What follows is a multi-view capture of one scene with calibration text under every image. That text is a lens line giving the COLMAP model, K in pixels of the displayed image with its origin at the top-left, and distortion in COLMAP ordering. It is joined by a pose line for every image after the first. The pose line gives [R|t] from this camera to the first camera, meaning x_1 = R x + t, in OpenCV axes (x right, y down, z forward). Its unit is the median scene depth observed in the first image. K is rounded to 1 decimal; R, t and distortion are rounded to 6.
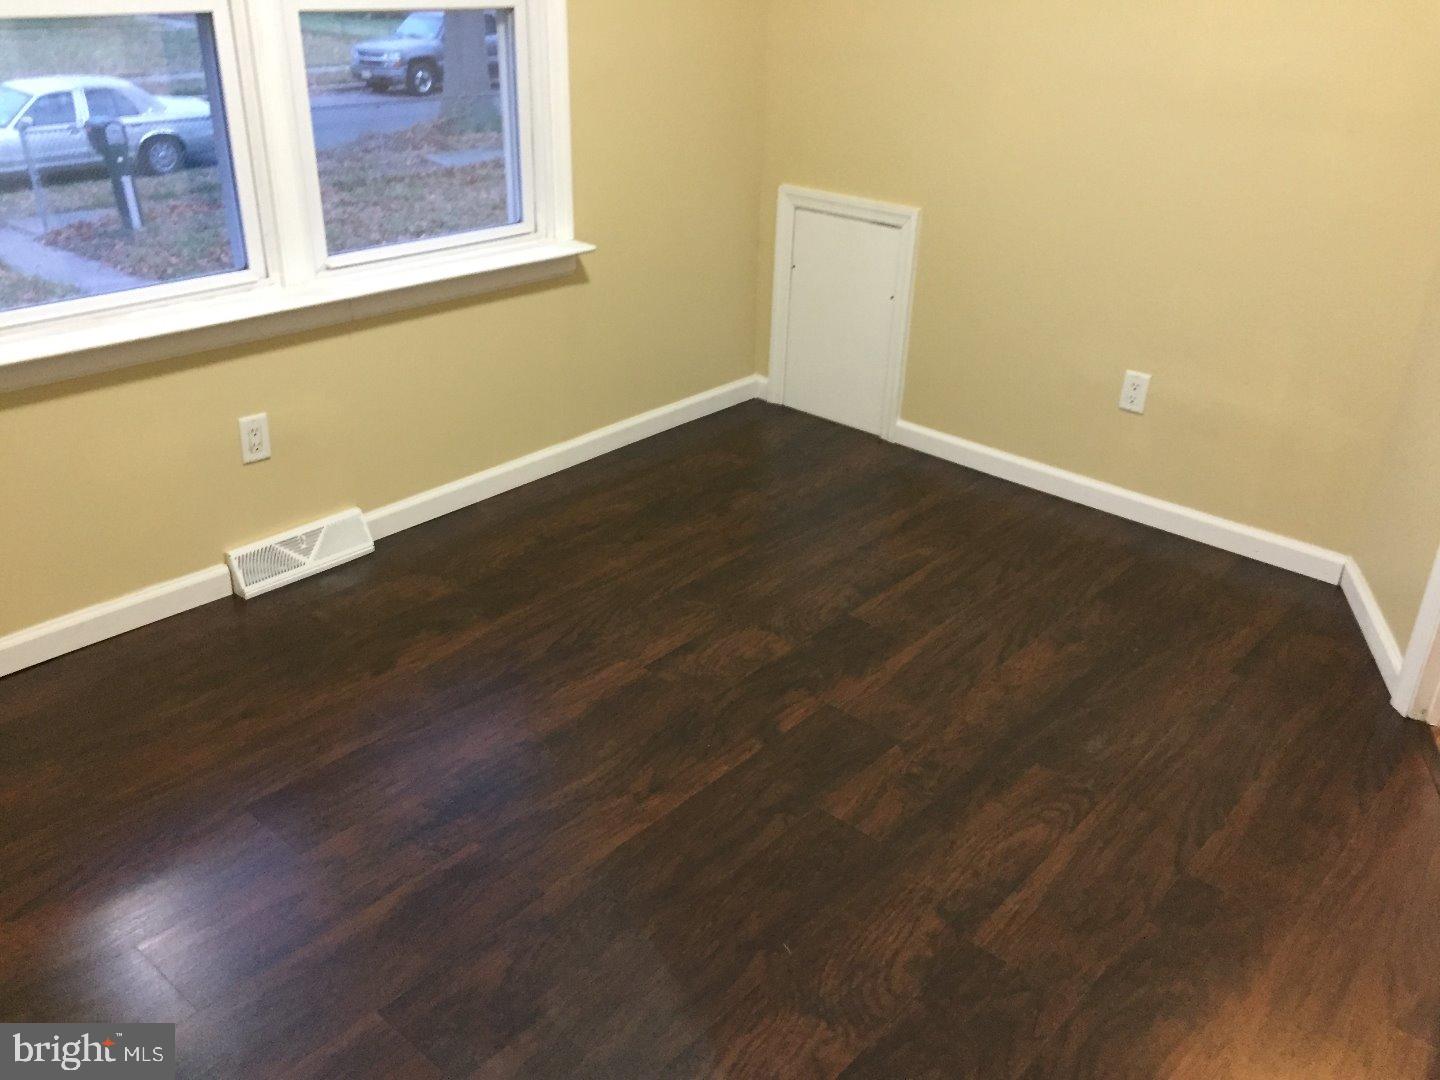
lens RADIAL K [[1214.1, 0, 720.0], [0, 1214.1, 554.6], [0, 0, 1]] dist [0.035284, 0.004802]
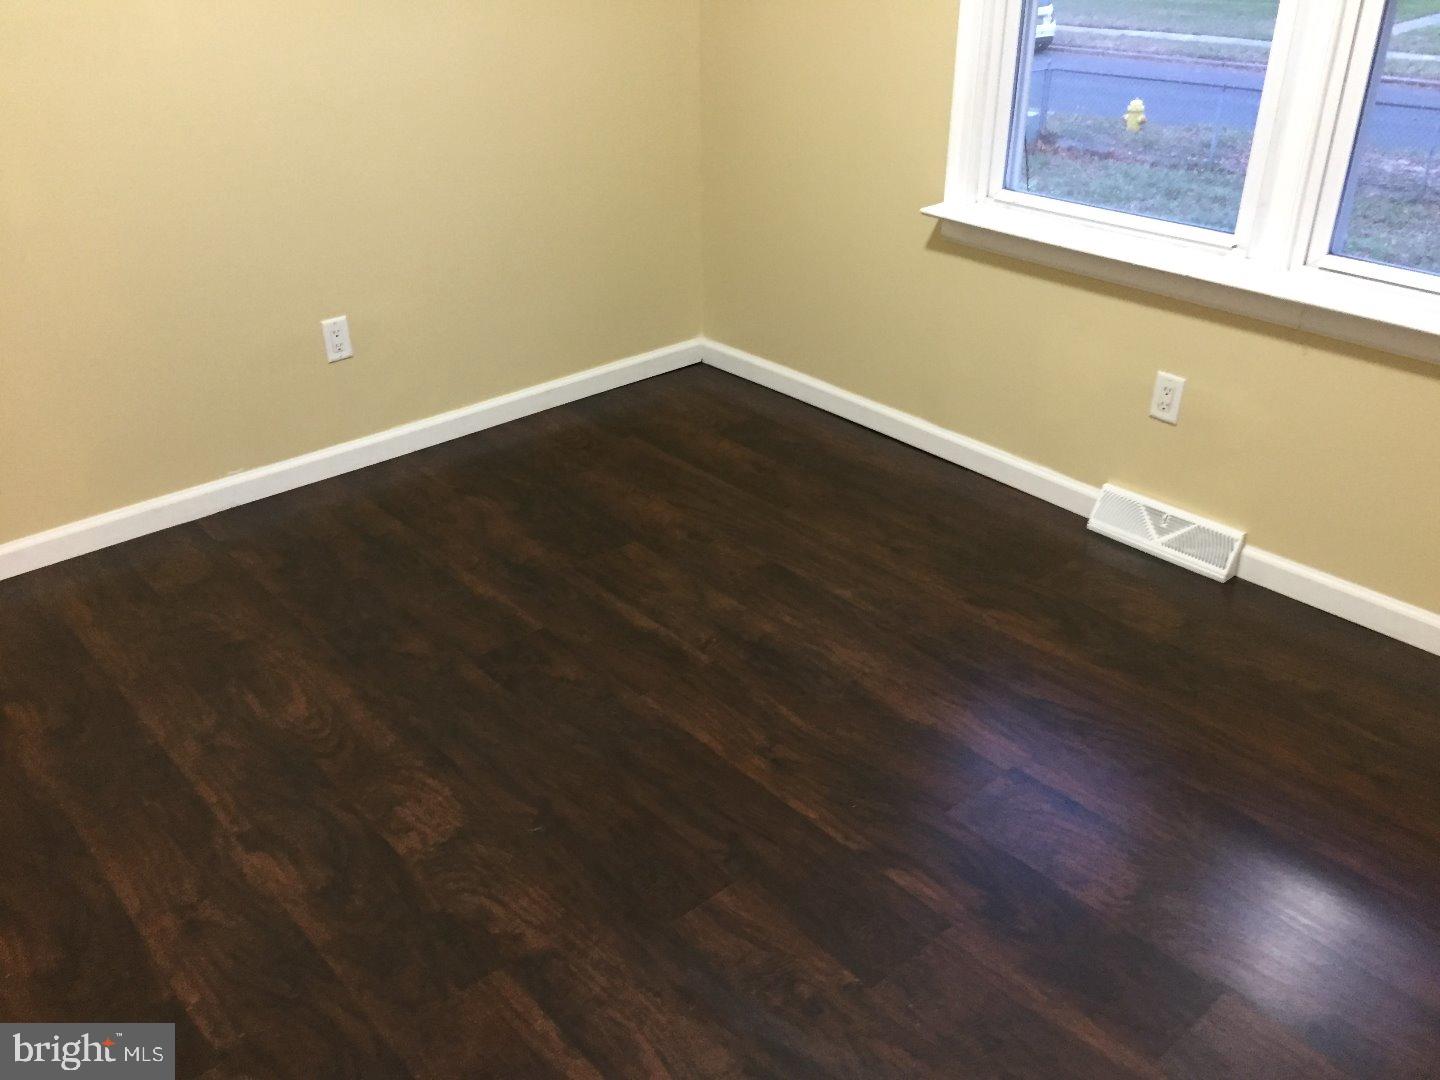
lens RADIAL K [[1272.1, 0, 720.0], [0, 1272.1, 540.0], [0, 0, 1]] dist [0.044944, -0.003615]
pose [[-0.156235, 0.431568, -0.888448, 0.697007], [-0.441078, 0.774340, 0.453704, -0.343633], [0.883765, 0.462759, 0.069376, 0.725102]]
